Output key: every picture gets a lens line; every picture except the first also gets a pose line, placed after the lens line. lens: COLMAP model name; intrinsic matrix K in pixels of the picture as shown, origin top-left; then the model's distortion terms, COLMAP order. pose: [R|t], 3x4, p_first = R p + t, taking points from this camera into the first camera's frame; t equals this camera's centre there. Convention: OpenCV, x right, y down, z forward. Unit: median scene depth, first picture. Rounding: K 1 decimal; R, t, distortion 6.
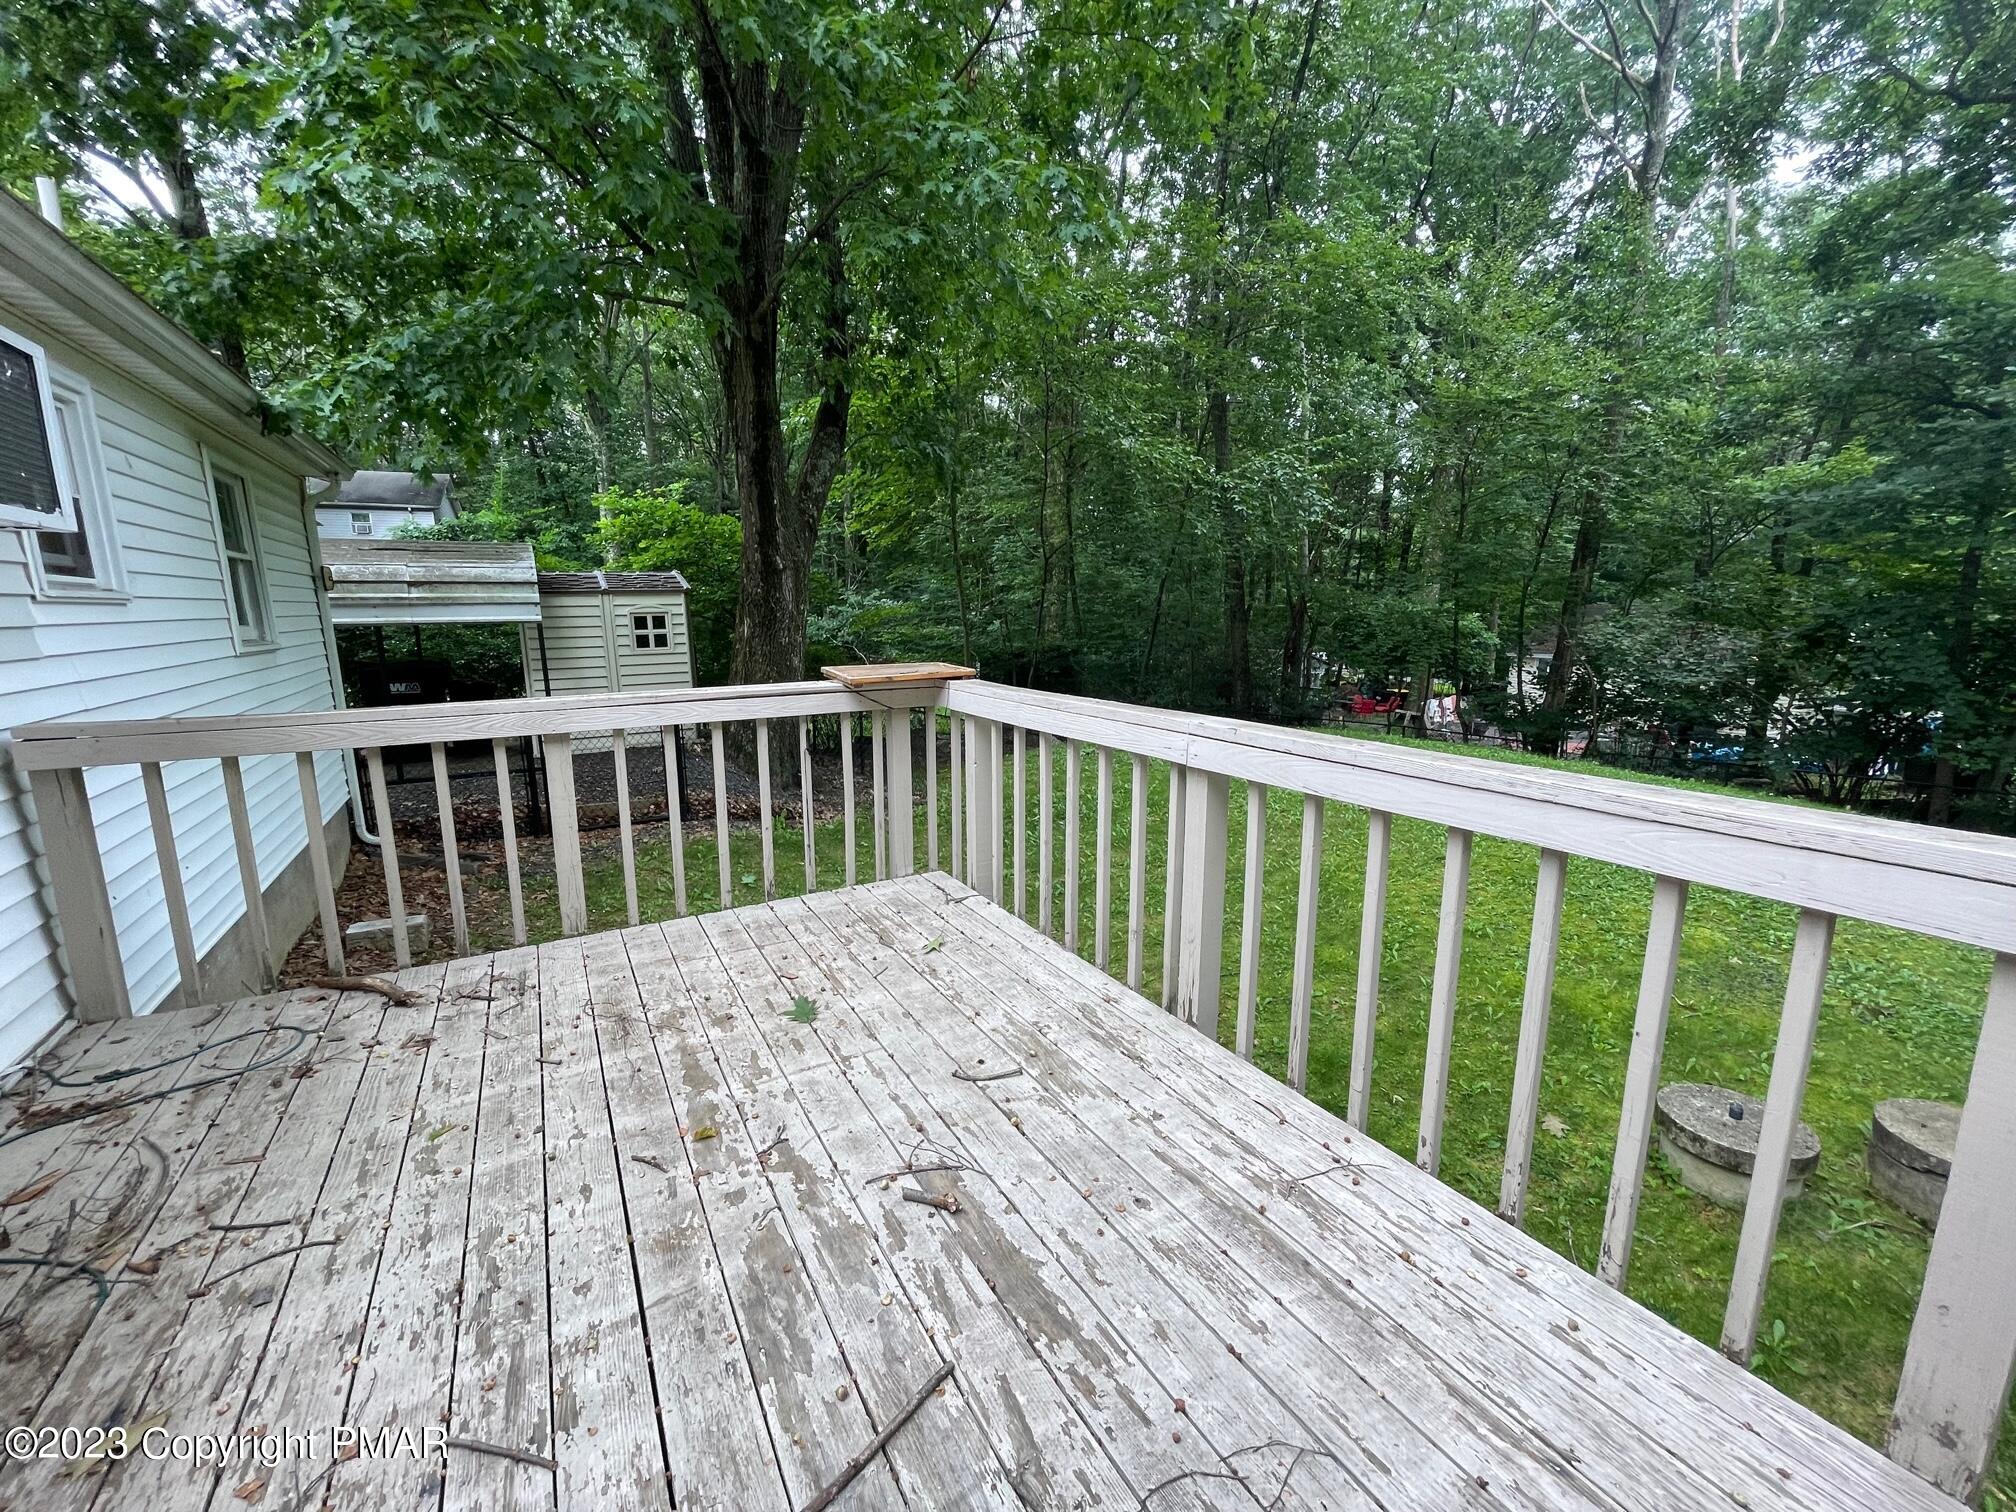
lens RADIAL K [[810.6, 0, 1003.5], [0, 810.6, 750.4], [0, 0, 1]] dist [-0.003148, -0.000547]
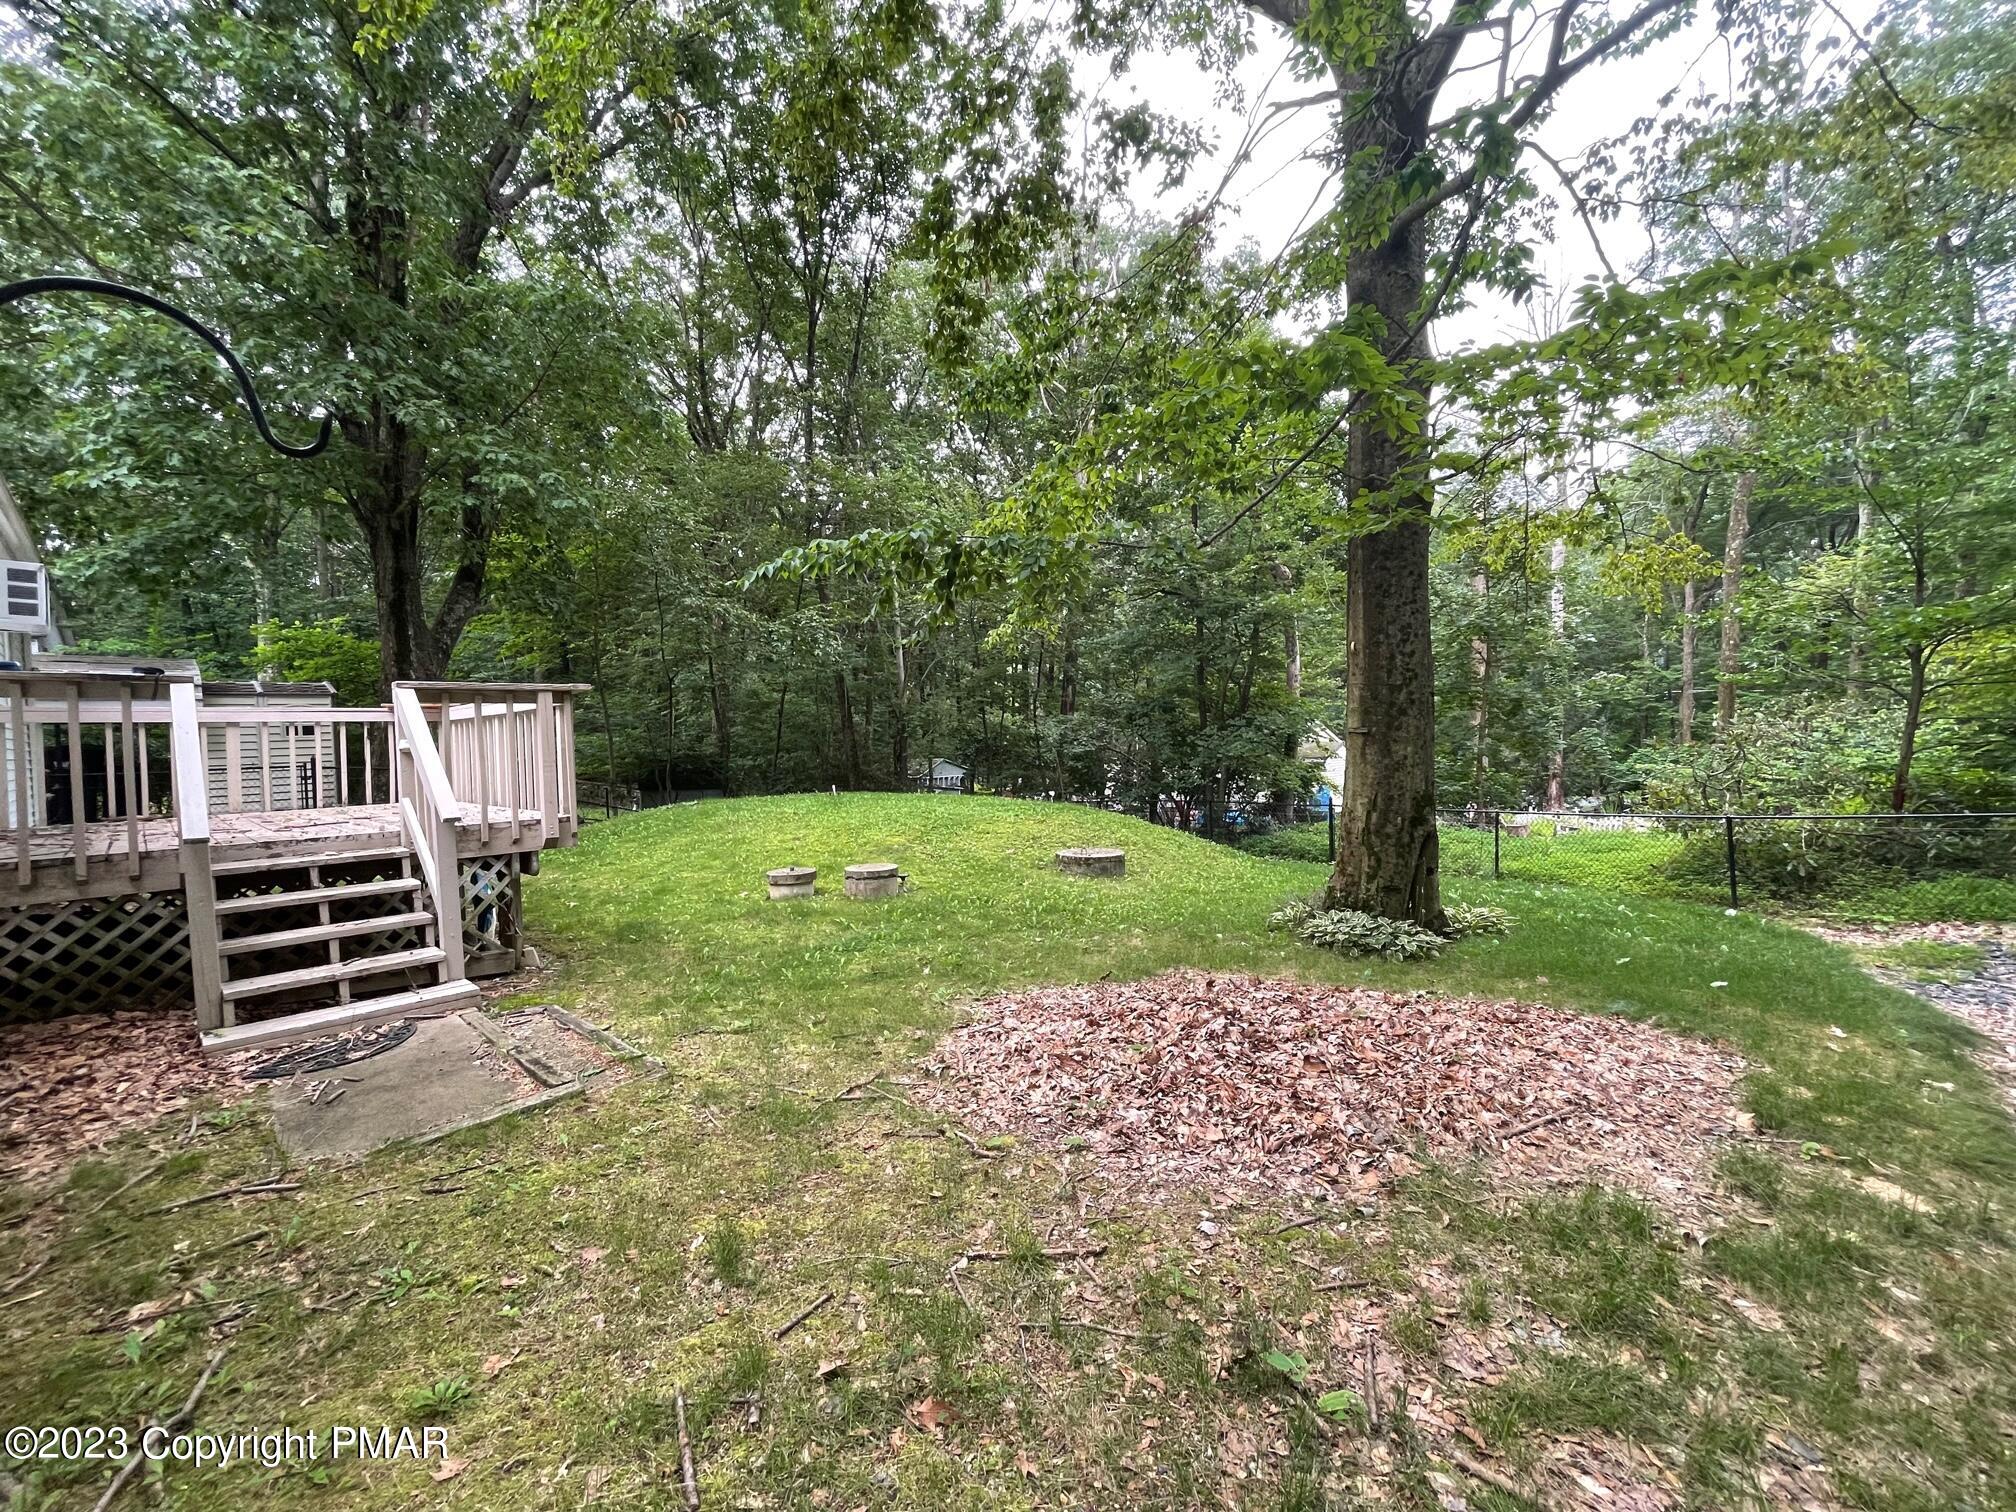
lens RADIAL K [[810.6, 0, 1009.5], [0, 810.6, 761.1], [0, 0, 1]] dist [-0.003148, -0.000547]
pose [[0.955539, -0.026073, 0.293709, 0.267219], [0.070873, 0.987190, -0.142942, 0.171680], [-0.286219, 0.157402, 0.945147, -0.541147]]
